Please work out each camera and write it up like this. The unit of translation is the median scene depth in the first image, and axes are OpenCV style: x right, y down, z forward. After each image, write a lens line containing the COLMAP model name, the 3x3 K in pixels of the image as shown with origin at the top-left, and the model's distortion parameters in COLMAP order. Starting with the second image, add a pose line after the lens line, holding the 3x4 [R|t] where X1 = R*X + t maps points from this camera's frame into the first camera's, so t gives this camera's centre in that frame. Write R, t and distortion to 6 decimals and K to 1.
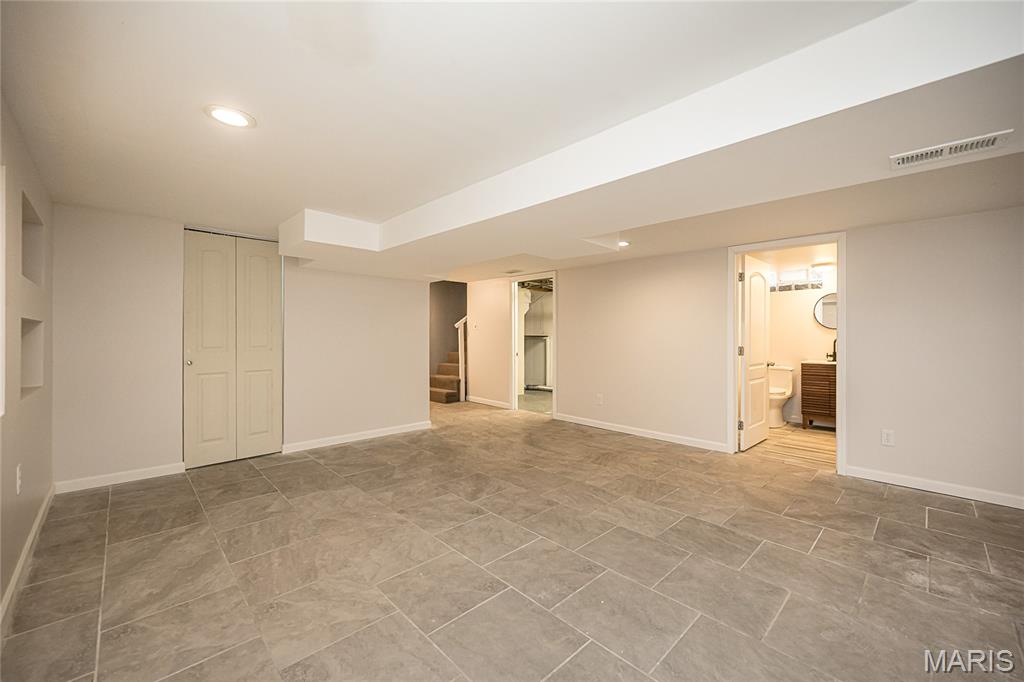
lens RADIAL K [[405.8, 0, 516.7], [0, 405.8, 335.3], [0, 0, 1]] dist [-0.000016, 0.000390]
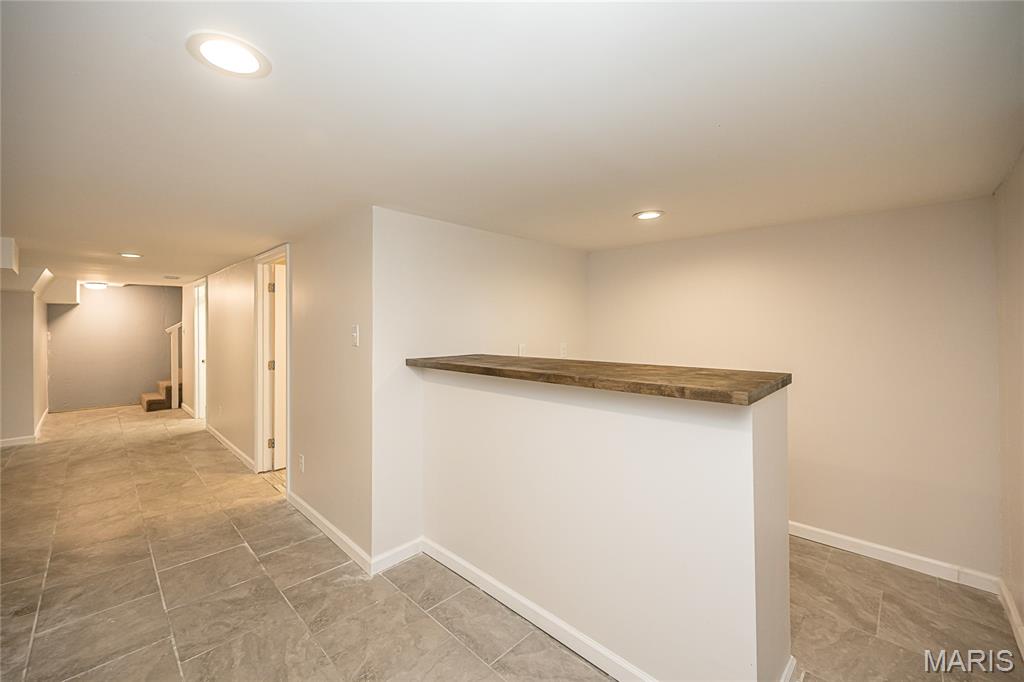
lens RADIAL K [[405.8, 0, 499.3], [0, 405.8, 323.7], [0, 0, 1]] dist [-0.000016, 0.000390]
pose [[0.999810, -0.001850, 0.019379, 1.495063], [0.001993, 0.999971, -0.007355, -0.075388], [-0.019365, 0.007392, 0.999785, 0.034840]]
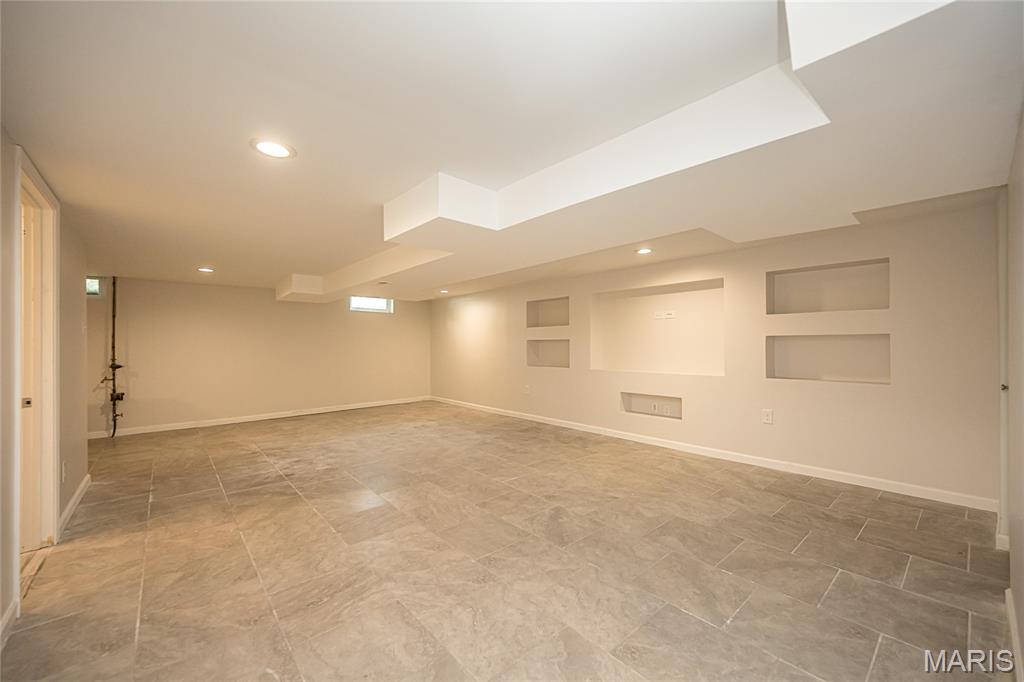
lens RADIAL K [[405.8, 0, 528.8], [0, 405.8, 347.5], [0, 0, 1]] dist [-0.000016, 0.000390]
pose [[-0.999402, 0.002977, 0.034442, -0.070761], [0.003193, 0.999976, 0.006208, -0.005033], [-0.034423, 0.006314, -0.999387, 1.963953]]
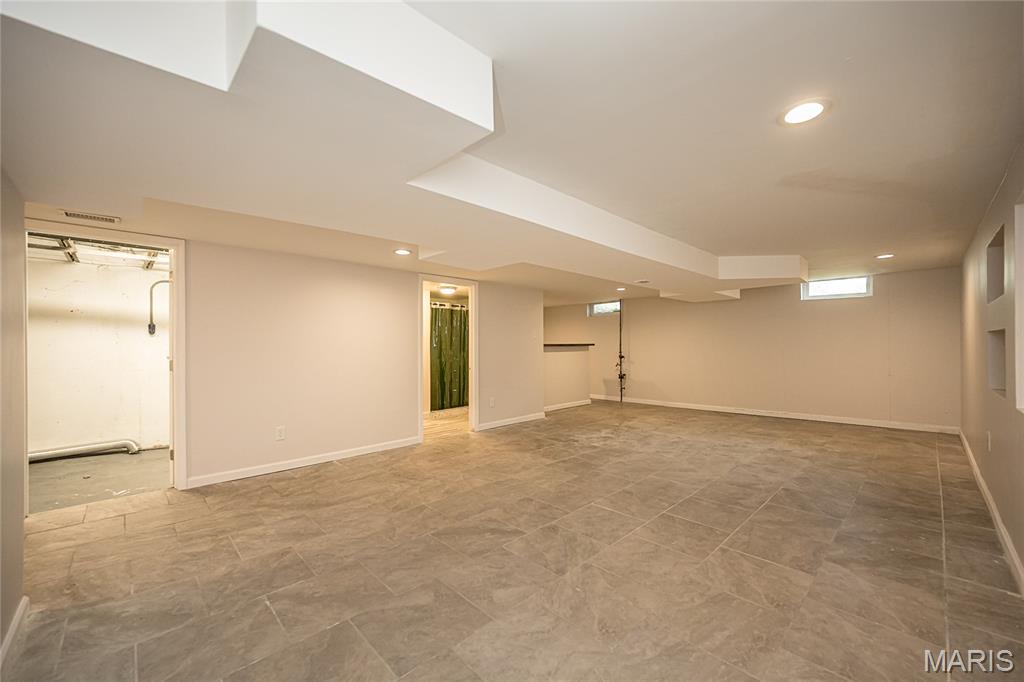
lens RADIAL K [[405.8, 0, 512.5], [0, 405.8, 340.2], [0, 0, 1]] dist [-0.000016, 0.000390]
pose [[0.007234, 0.009417, 0.999929, -0.976157], [0.008380, 0.999920, -0.009478, -0.009830], [-0.999939, 0.008448, 0.007155, 0.979692]]
